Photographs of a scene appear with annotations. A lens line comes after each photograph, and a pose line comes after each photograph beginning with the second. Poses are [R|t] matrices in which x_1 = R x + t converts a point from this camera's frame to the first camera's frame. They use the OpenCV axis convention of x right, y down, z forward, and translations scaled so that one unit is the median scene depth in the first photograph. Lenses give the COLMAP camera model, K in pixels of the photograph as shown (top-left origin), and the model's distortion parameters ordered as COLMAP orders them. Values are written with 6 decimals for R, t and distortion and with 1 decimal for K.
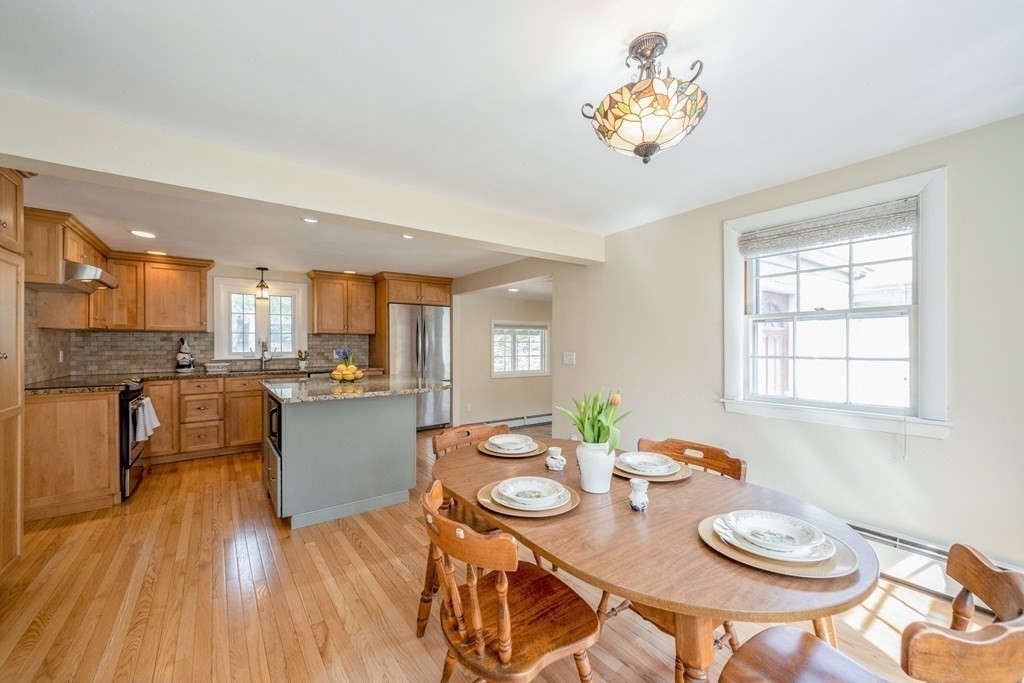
lens RADIAL K [[408.6, 0, 512.0], [0, 408.6, 341.5], [0, 0, 1]] dist [0.000268, 0.000015]
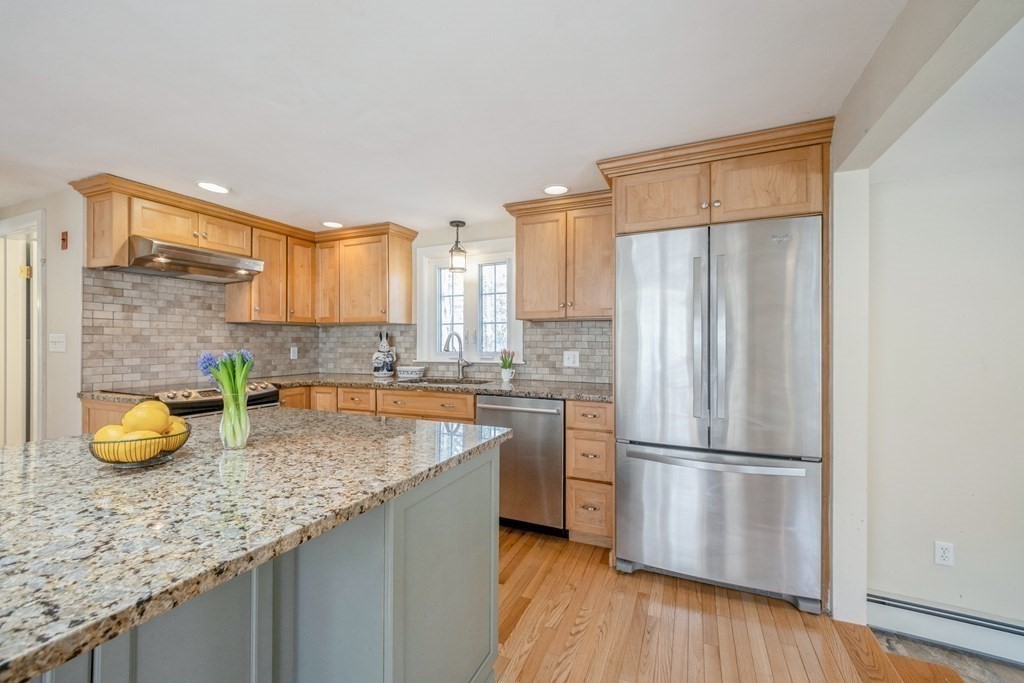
lens RADIAL K [[408.6, 0, 512.0], [0, 408.6, 341.5], [0, 0, 1]] dist [0.000268, 0.000015]
pose [[0.503560, 0.000546, -0.863960, -0.007655], [0.004504, 0.999985, 0.003258, 0.007205], [0.863949, -0.005532, 0.503550, 0.748265]]
